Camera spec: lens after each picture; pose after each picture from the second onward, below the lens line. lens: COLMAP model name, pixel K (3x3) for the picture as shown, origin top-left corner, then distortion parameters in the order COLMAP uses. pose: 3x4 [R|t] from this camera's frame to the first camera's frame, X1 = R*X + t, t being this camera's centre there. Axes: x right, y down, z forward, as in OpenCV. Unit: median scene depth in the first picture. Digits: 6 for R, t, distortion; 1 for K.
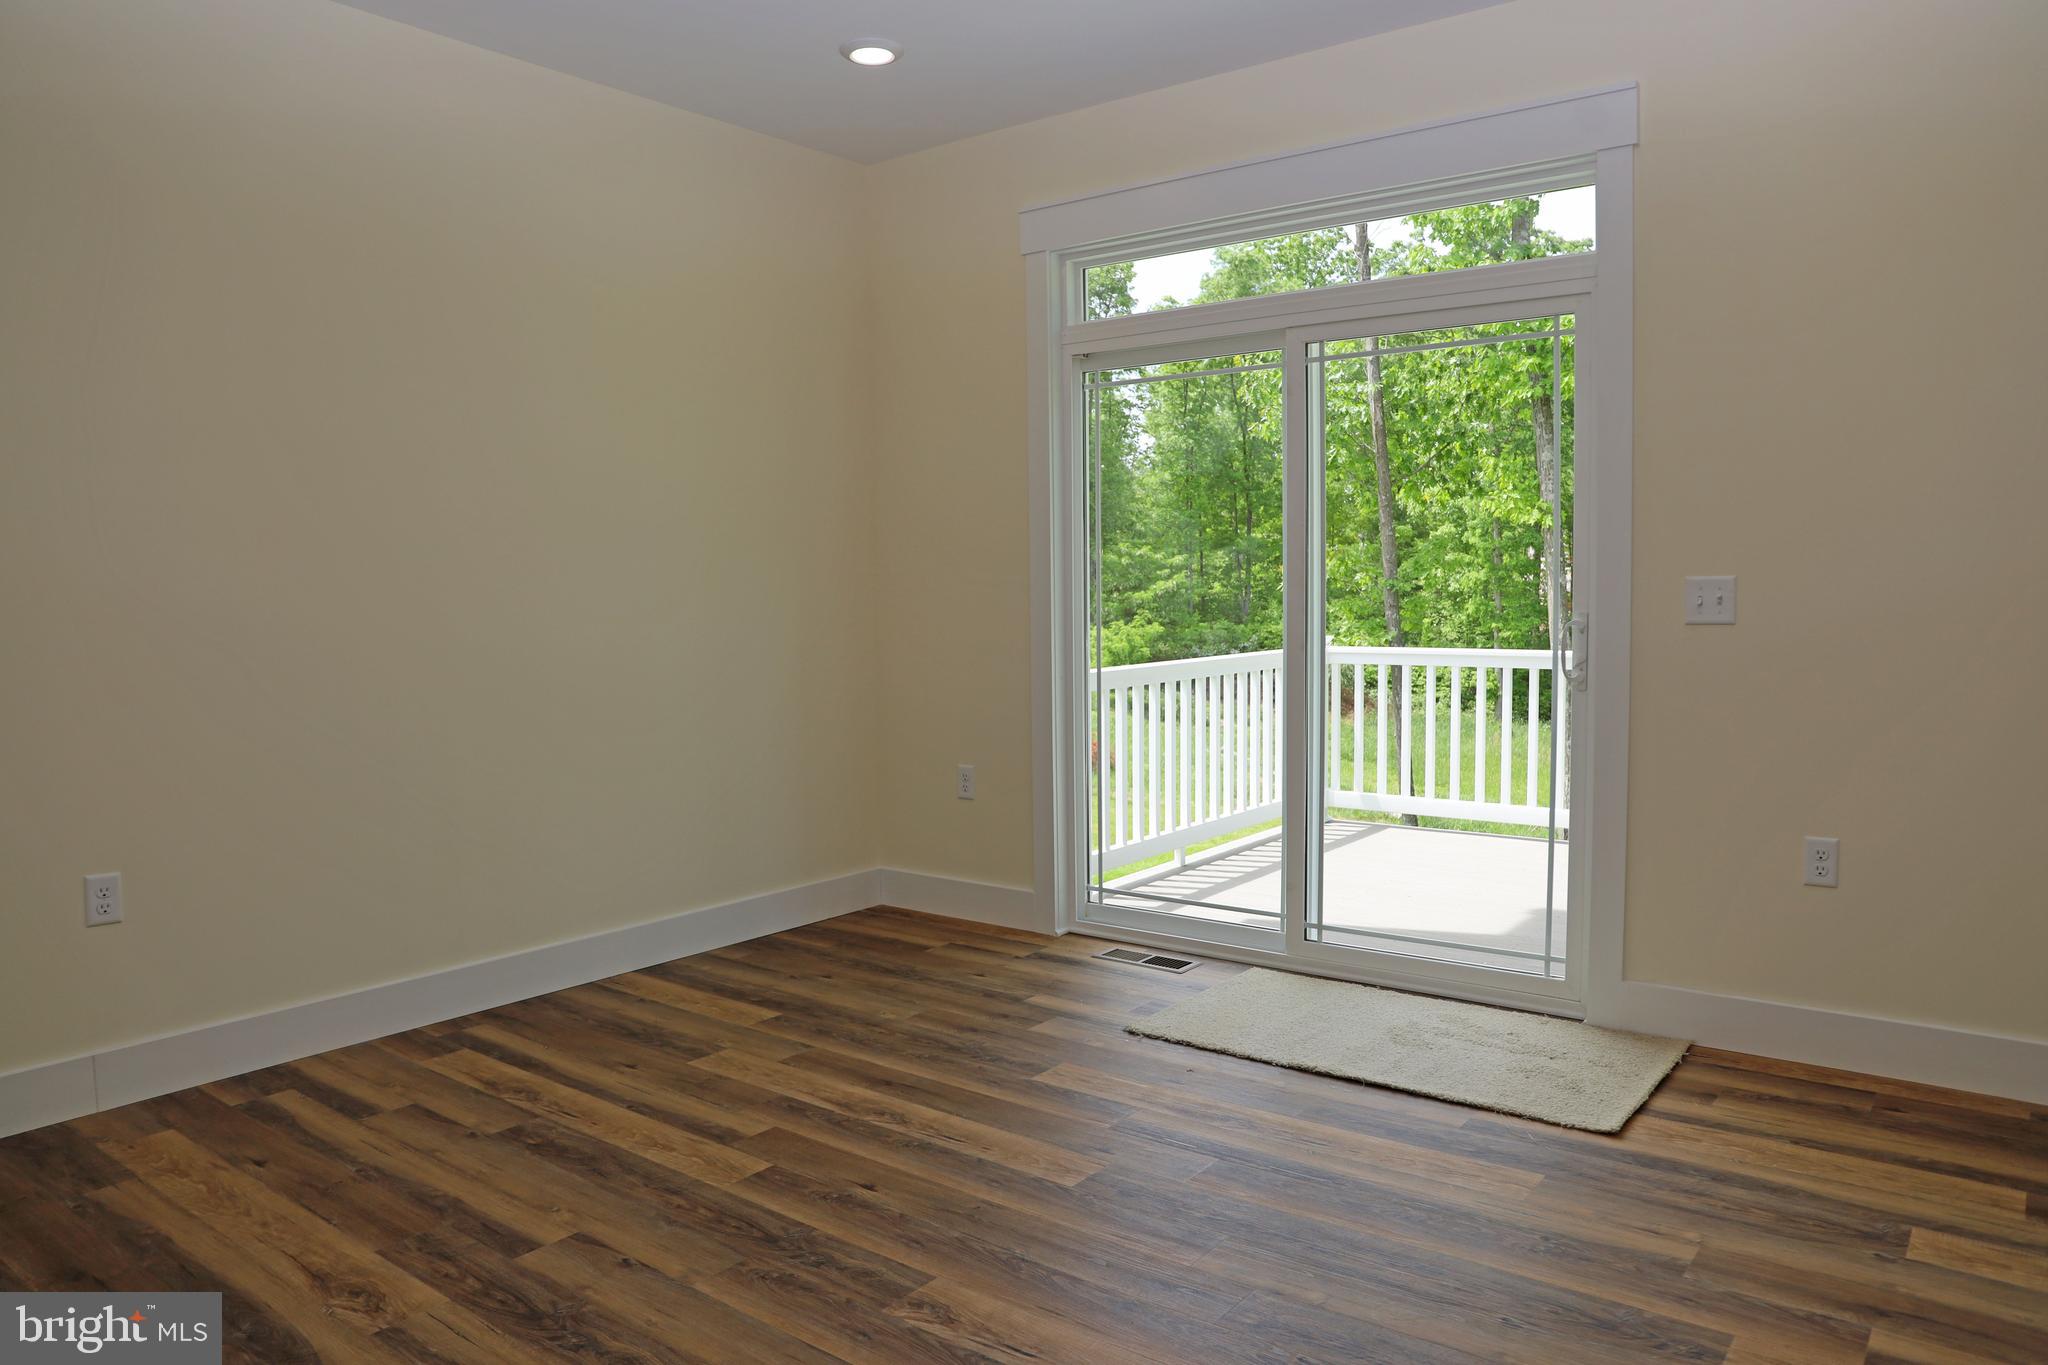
lens RADIAL K [[1386.4, 0, 1024.0], [0, 1386.4, 682.5], [0, 0, 1]] dist [-0.130122, 0.084810]
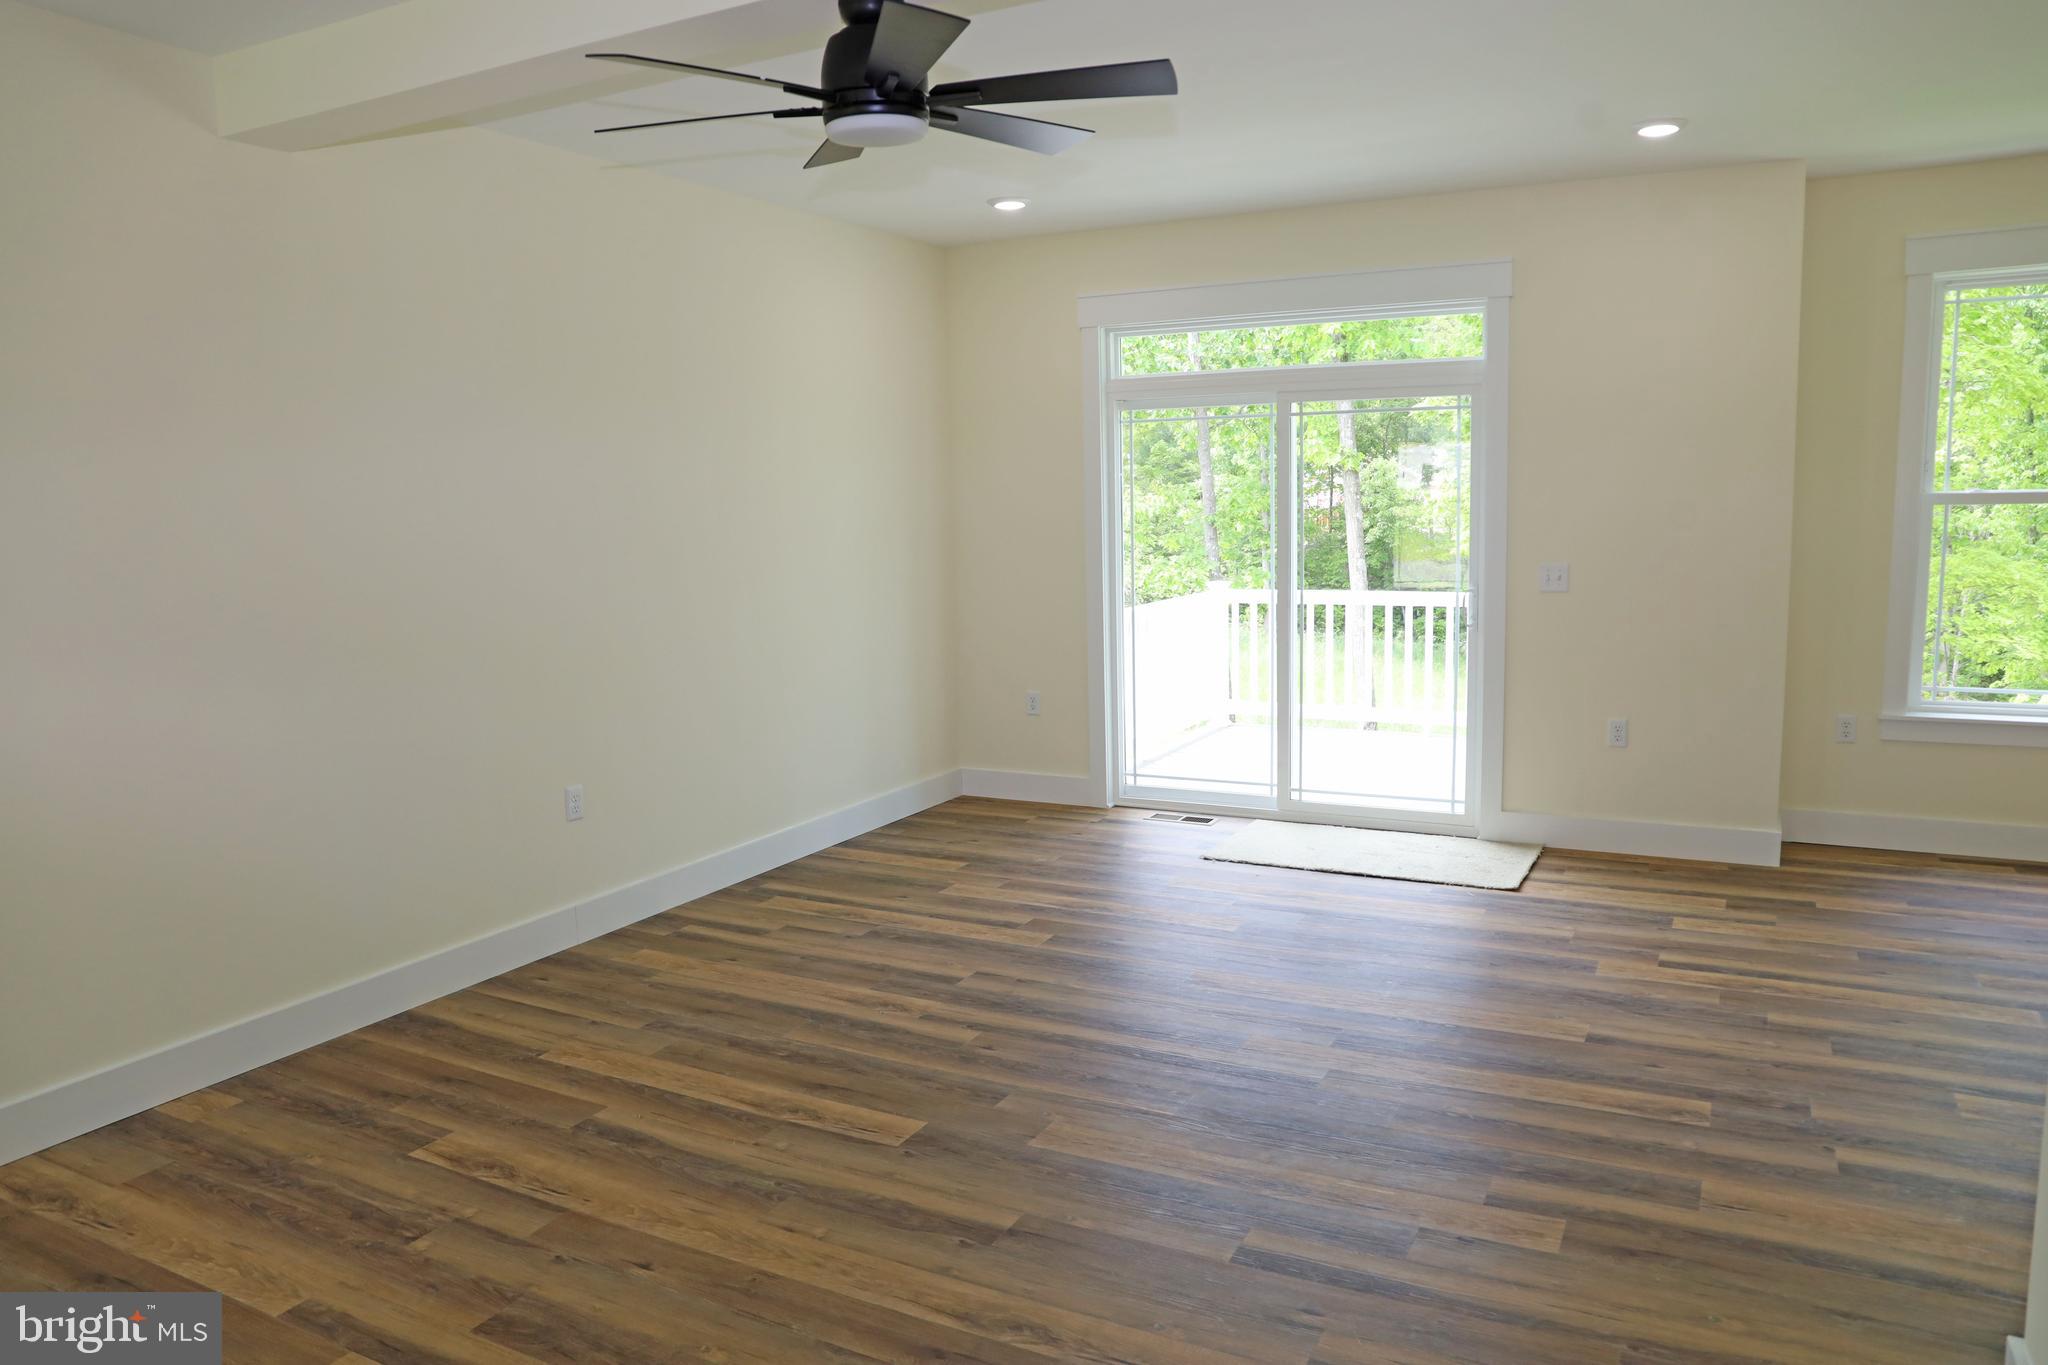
lens RADIAL K [[1393.3, 0, 1024.0], [0, 1393.3, 682.5], [0, 0, 1]] dist [-0.132439, 0.087548]
pose [[0.985201, -0.032451, 0.168301, -0.427413], [0.022459, 0.997889, 0.060936, -0.050696], [-0.169923, -0.056255, 0.983850, -0.559599]]
